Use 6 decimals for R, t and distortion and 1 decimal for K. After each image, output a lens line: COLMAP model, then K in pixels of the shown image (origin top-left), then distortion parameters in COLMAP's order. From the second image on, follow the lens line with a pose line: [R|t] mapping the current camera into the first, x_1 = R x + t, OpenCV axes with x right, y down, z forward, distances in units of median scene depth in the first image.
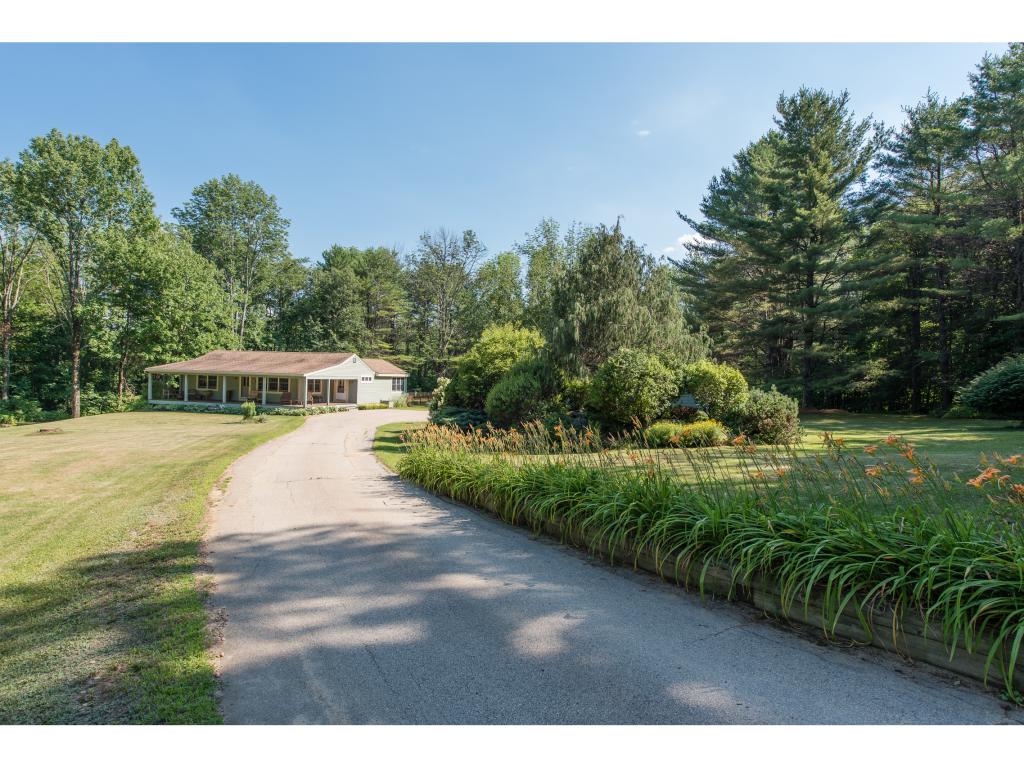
lens RADIAL K [[589.4, 0, 512.0], [0, 589.4, 383.5], [0, 0, 1]] dist [0.001005, 0.000014]
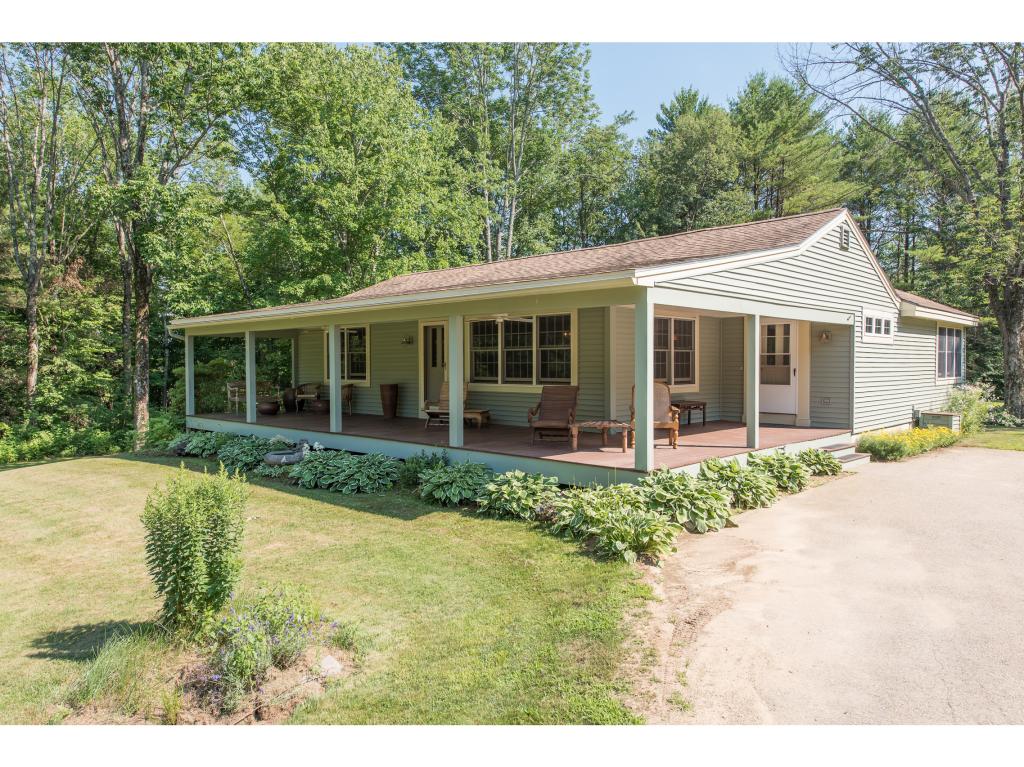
lens RADIAL K [[713.4, 0, 512.0], [0, 713.4, 383.5], [0, 0, 1]] dist [0.000280, 0.000089]
pose [[0.878014, -0.018320, -0.478284, -0.245002], [0.023371, 0.999716, 0.004610, 0.011494], [0.478064, -0.015226, 0.878193, 0.684979]]
